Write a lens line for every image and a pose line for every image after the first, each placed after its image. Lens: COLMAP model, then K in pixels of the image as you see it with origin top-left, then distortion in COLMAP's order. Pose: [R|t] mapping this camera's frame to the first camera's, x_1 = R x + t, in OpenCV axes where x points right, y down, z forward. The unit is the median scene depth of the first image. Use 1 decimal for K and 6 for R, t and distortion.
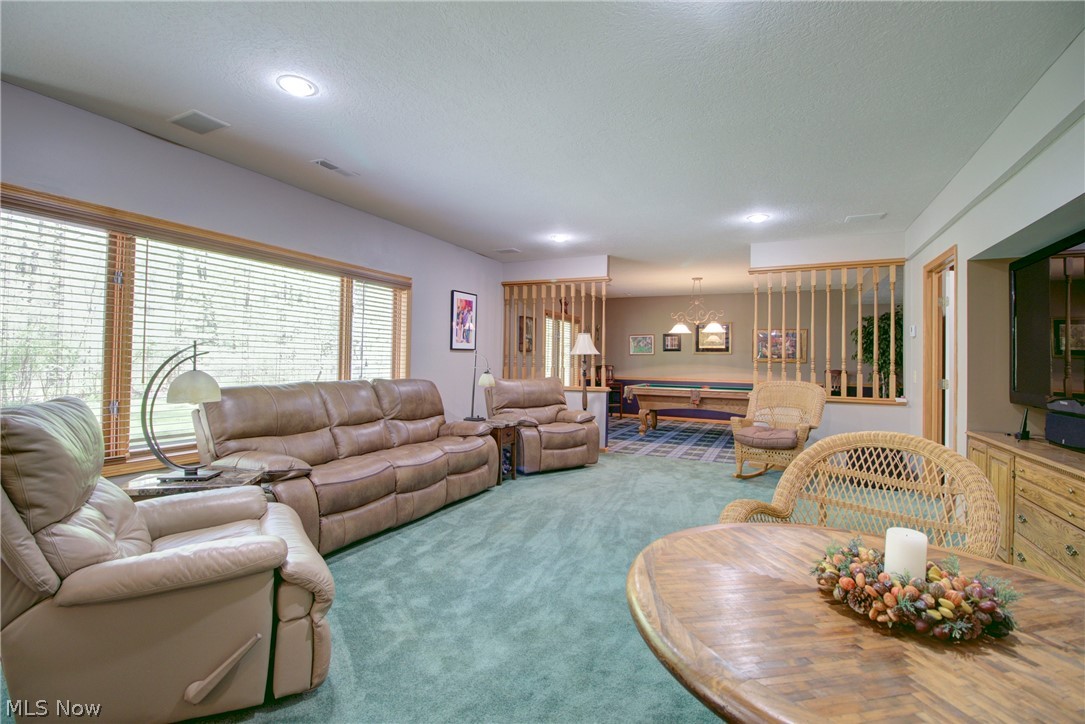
lens RADIAL K [[500.8, 0, 543.3], [0, 500.8, 355.0], [0, 0, 1]] dist [-0.014802, -0.004734]
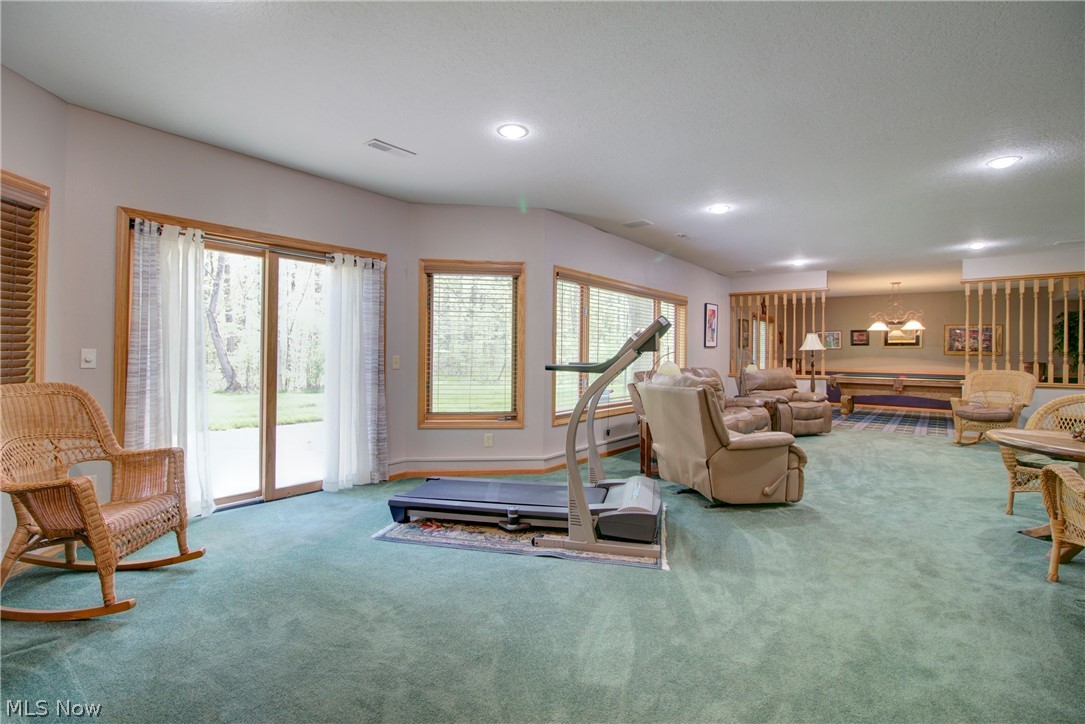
lens RADIAL K [[500.8, 0, 540.4], [0, 500.8, 352.1], [0, 0, 1]] dist [-0.014802, -0.004734]
pose [[0.972696, -0.007210, -0.231971, -0.310874], [0.008555, 0.999952, 0.004796, -0.007600], [0.231925, -0.006649, 0.972711, -0.424850]]
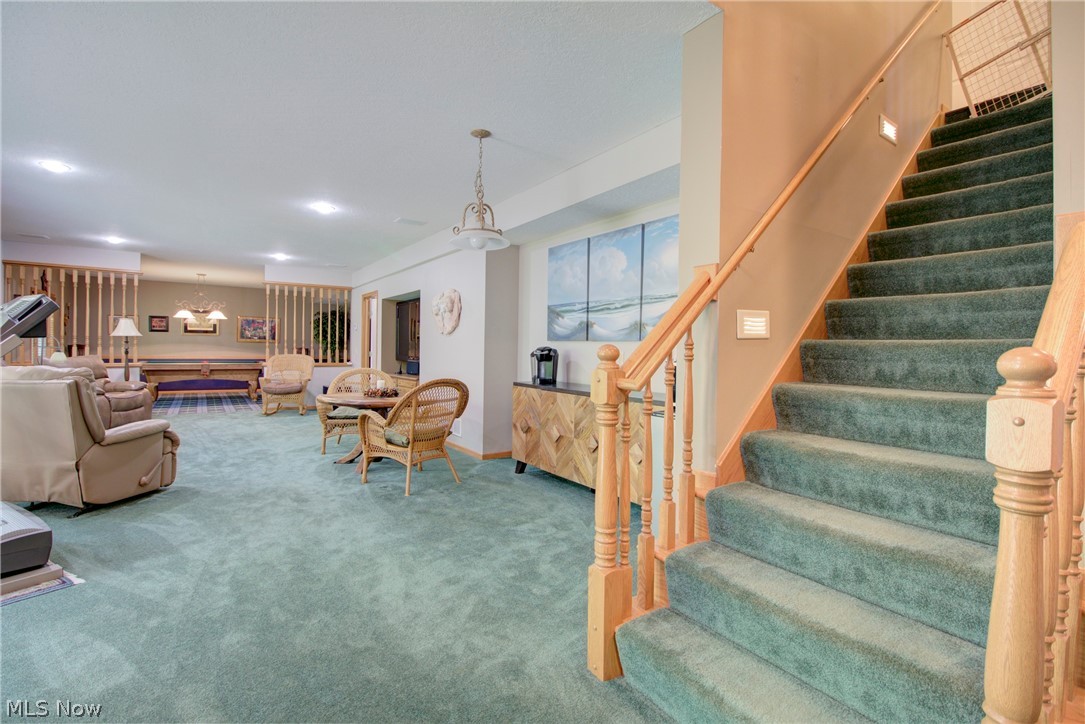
lens RADIAL K [[500.8, 0, 540.3], [0, 500.8, 356.4], [0, 0, 1]] dist [-0.014802, -0.004734]
pose [[0.501170, -0.021827, 0.865073, -0.464149], [-0.017357, 0.999227, 0.035267, -0.011150], [-0.865174, -0.032690, 0.500404, -0.476506]]
